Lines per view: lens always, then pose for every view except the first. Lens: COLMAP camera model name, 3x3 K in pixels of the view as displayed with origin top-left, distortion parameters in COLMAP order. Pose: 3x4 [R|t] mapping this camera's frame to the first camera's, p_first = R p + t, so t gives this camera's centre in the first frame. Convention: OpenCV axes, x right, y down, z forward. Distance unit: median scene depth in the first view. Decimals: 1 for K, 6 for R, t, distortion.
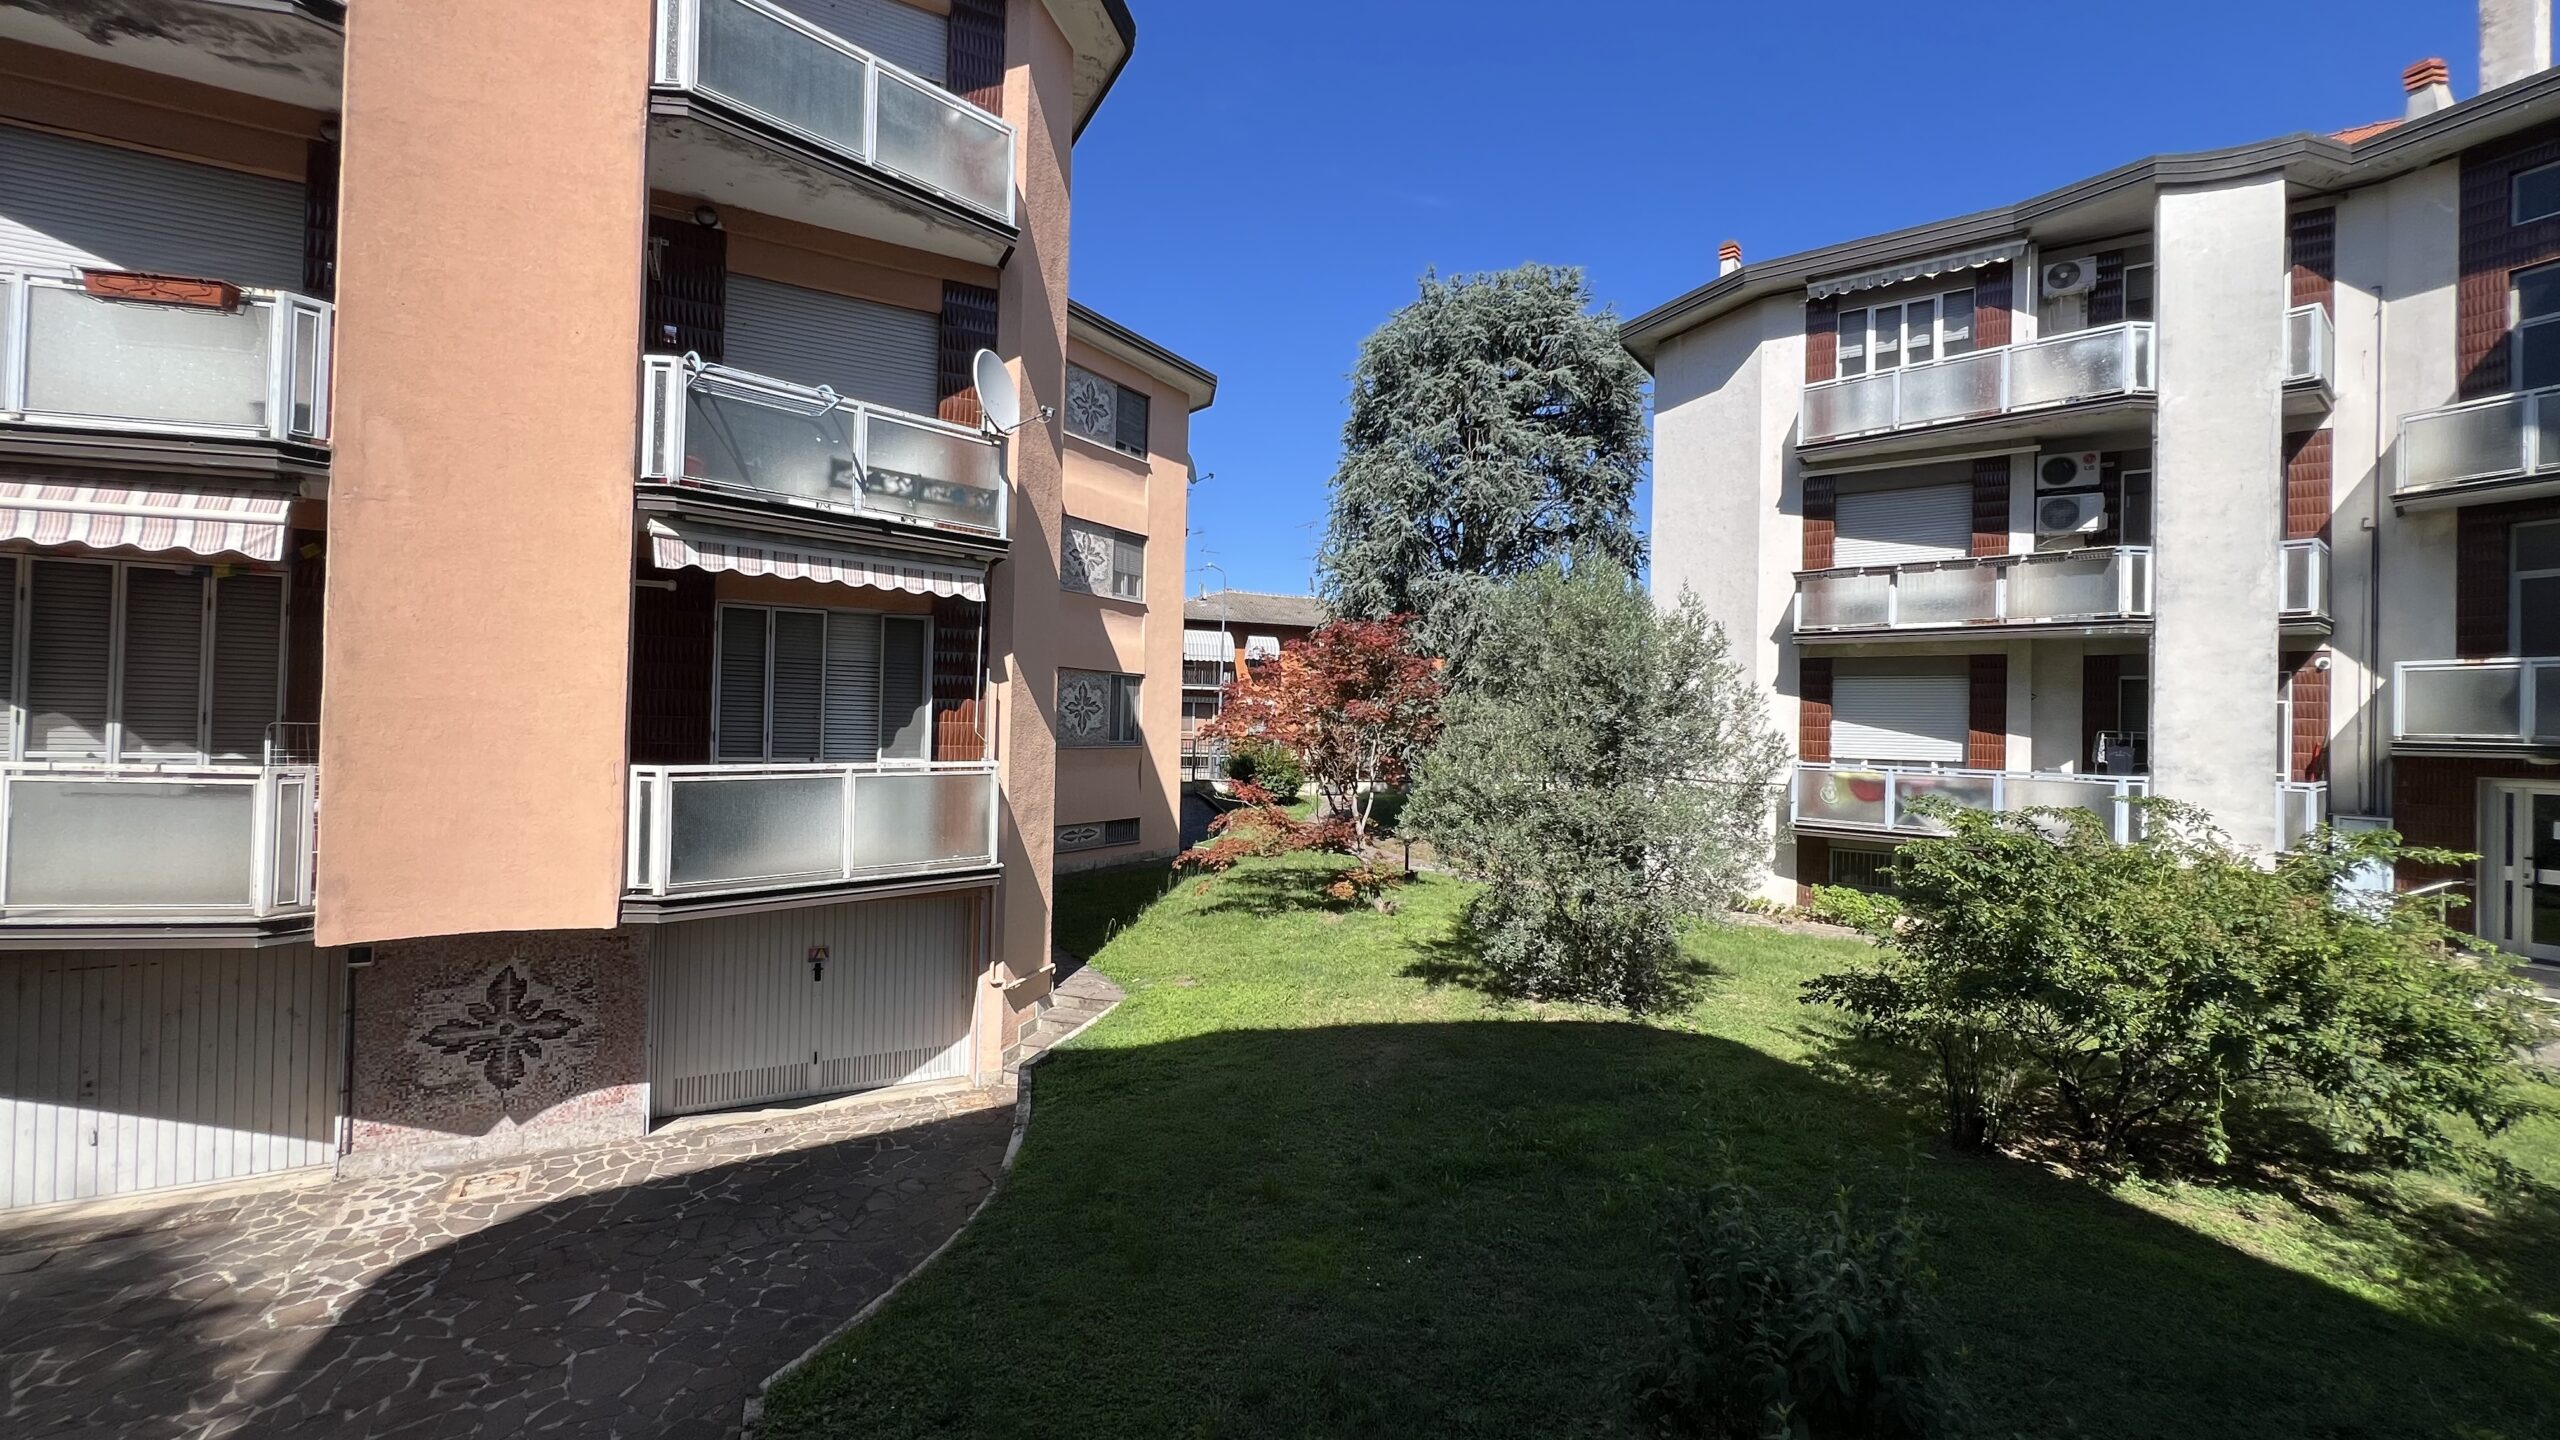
lens RADIAL K [[1027.1, 0, 1273.8], [0, 1027.1, 711.5], [0, 0, 1]] dist [-0.003777, 0.001839]
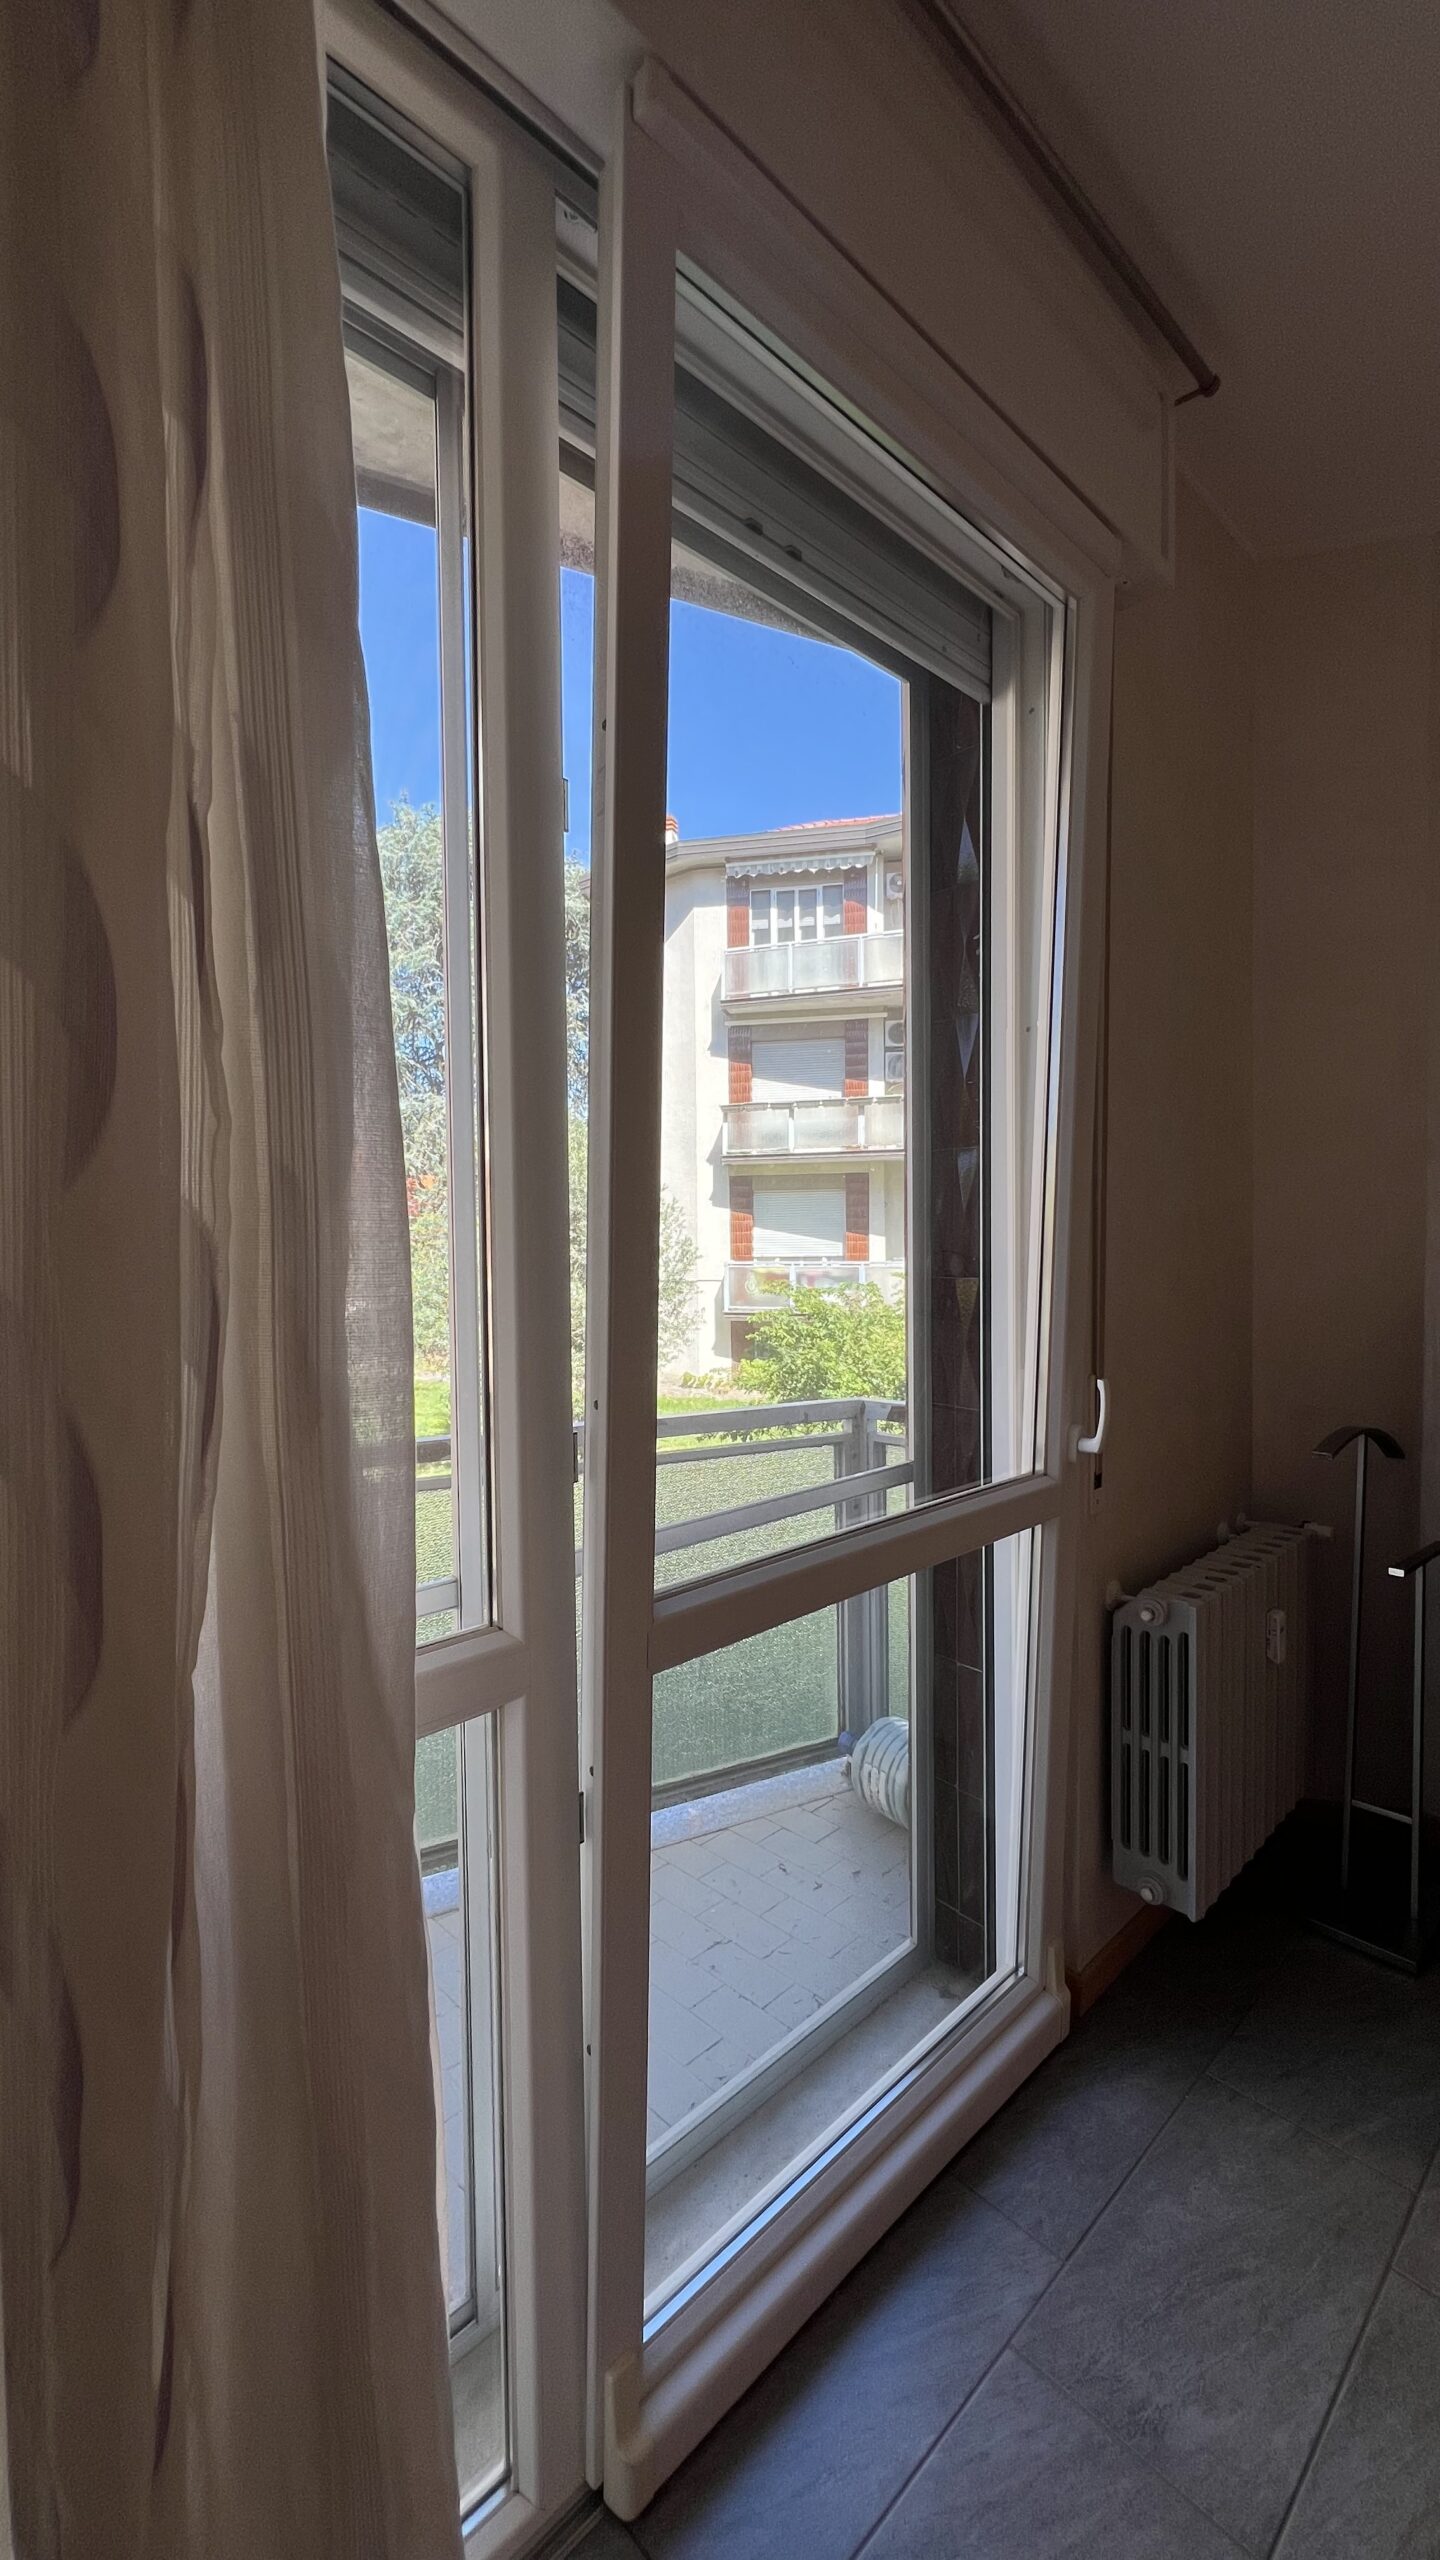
lens RADIAL K [[1027.1, 0, 730.6], [0, 1027.1, 1276.0], [0, 0, 1]] dist [-0.003777, 0.001839]
pose [[0.907885, -0.047059, 0.416569, 0.002173], [0.026823, 0.998164, 0.054302, -0.000184], [-0.418360, -0.038126, 0.907481, -0.129453]]
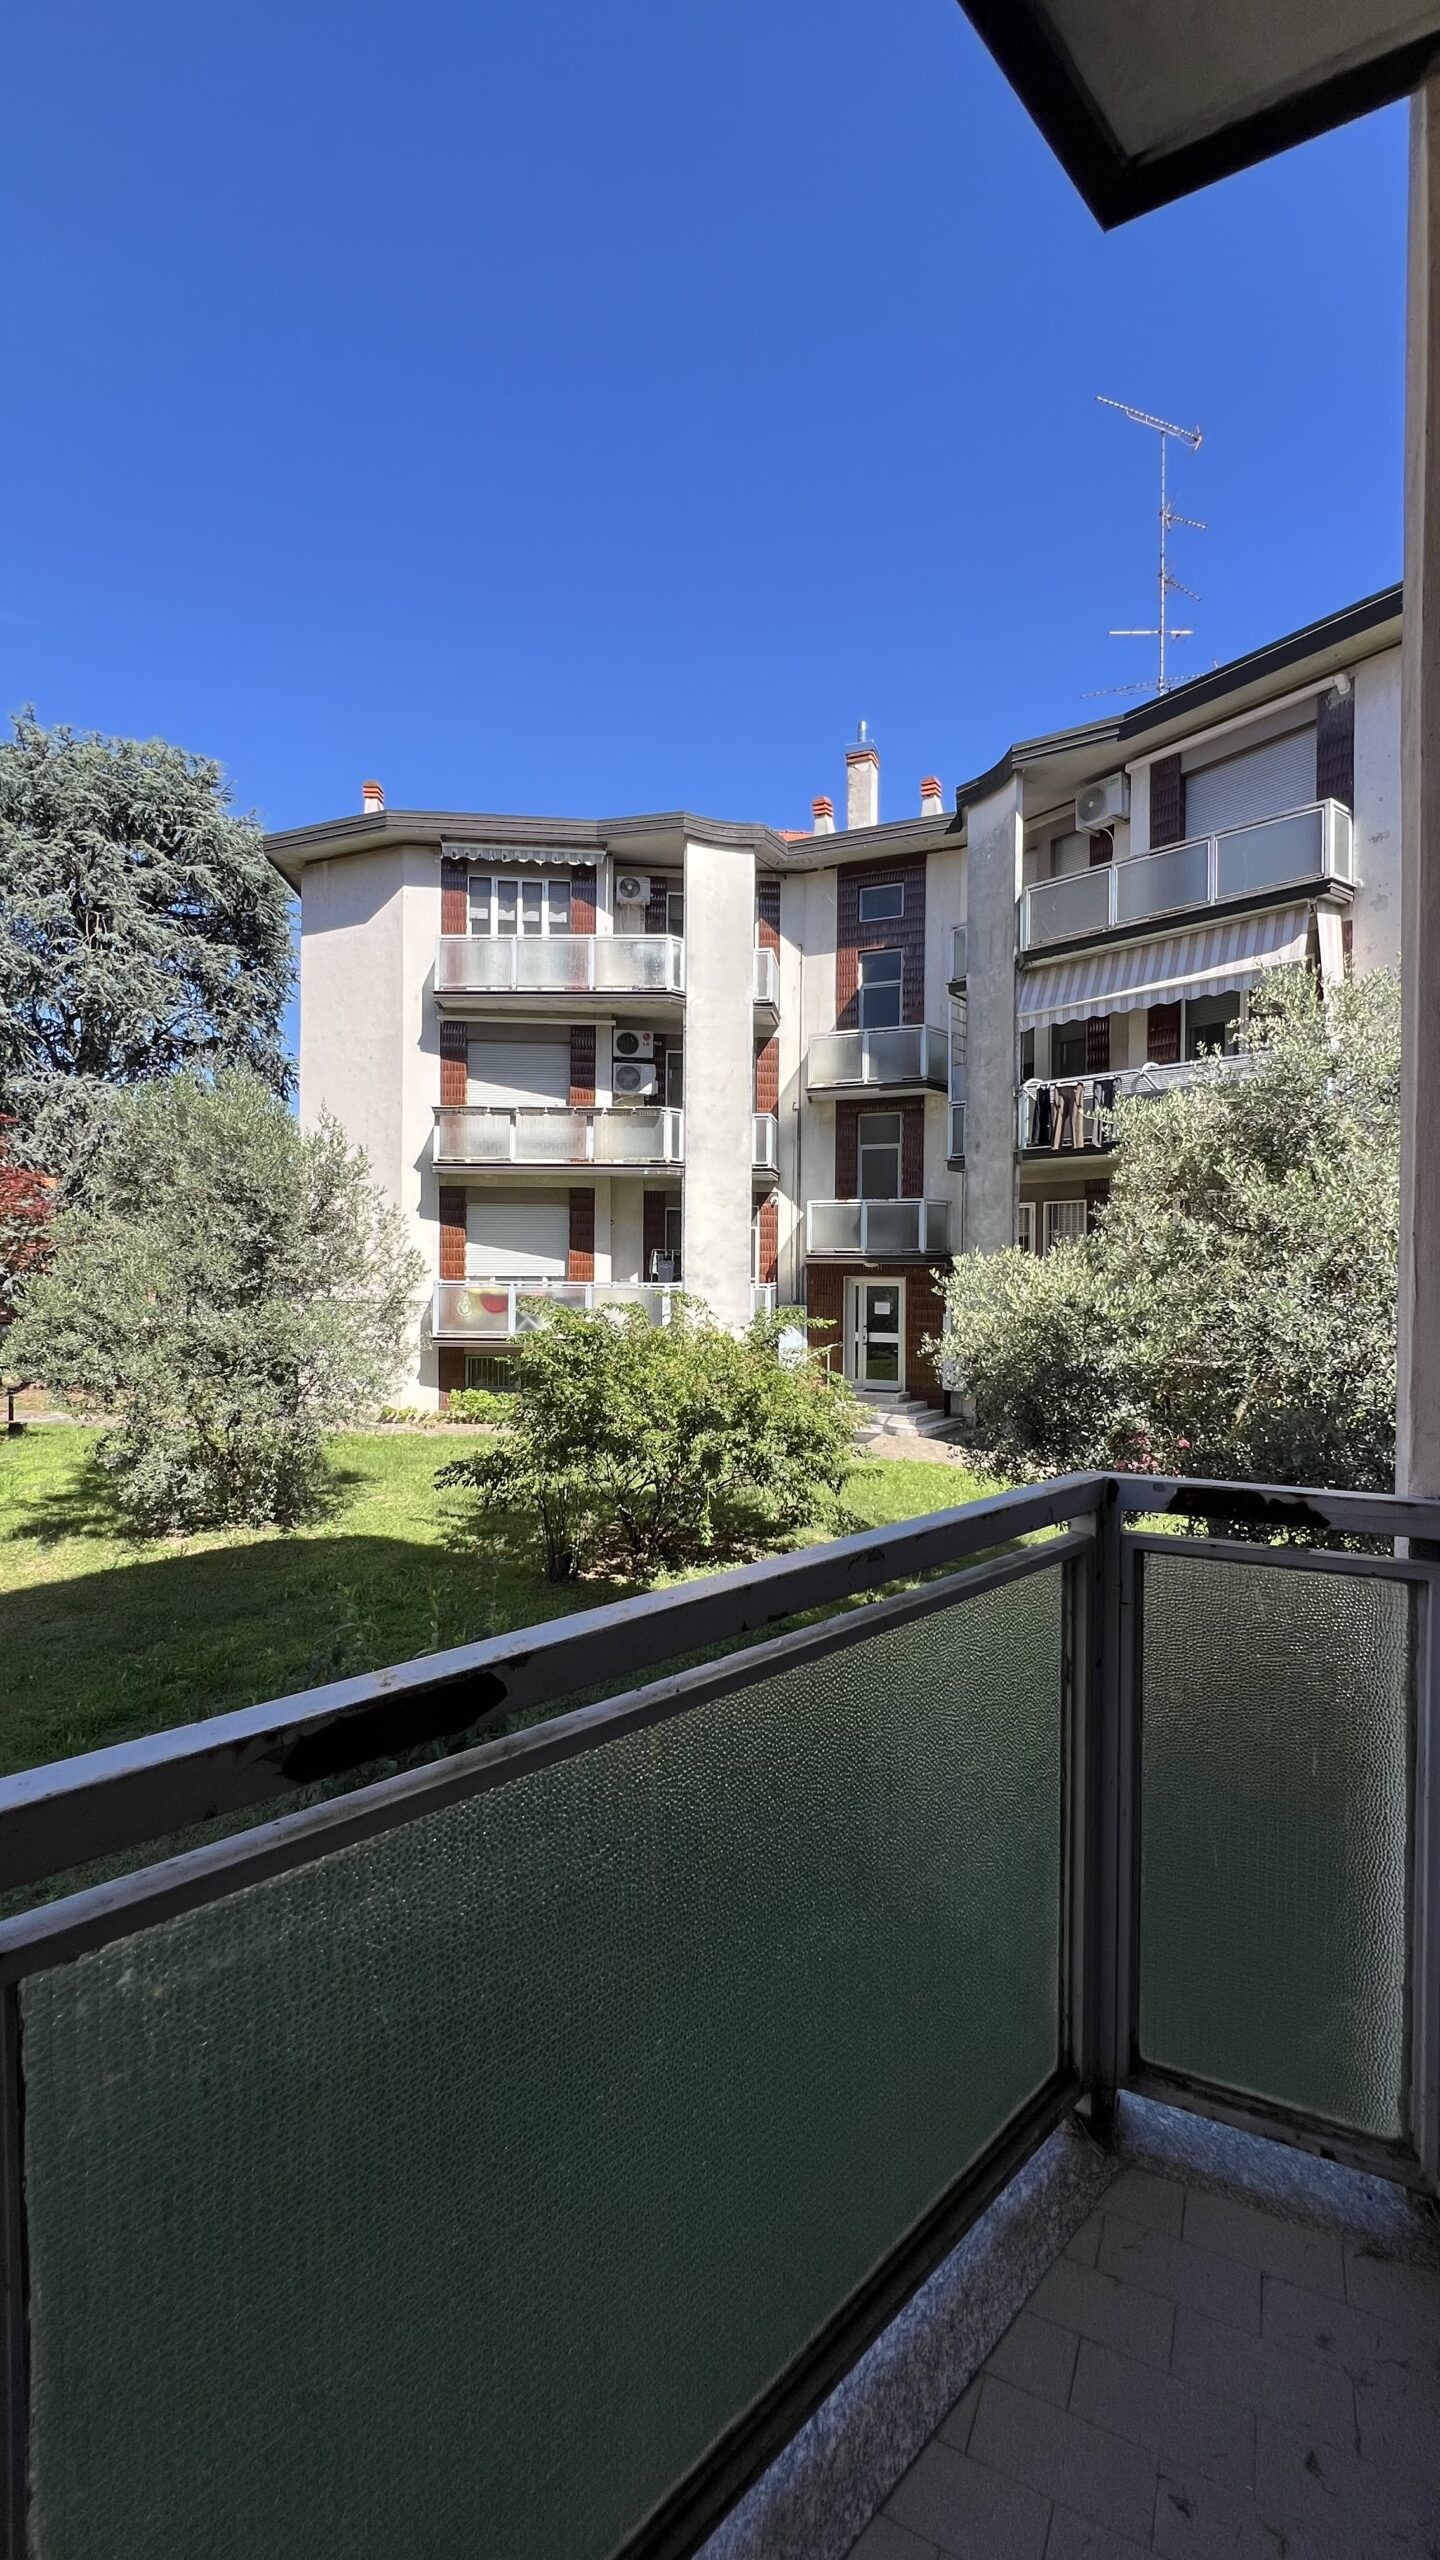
lens RADIAL K [[1027.1, 0, 725.0], [0, 1027.1, 1273.9], [0, 0, 1]] dist [-0.003777, 0.001839]
pose [[0.739974, -0.023059, 0.672240, -0.000596], [0.002048, 0.999485, 0.032030, 0.008618], [-0.672633, -0.022325, 0.739640, -0.021745]]
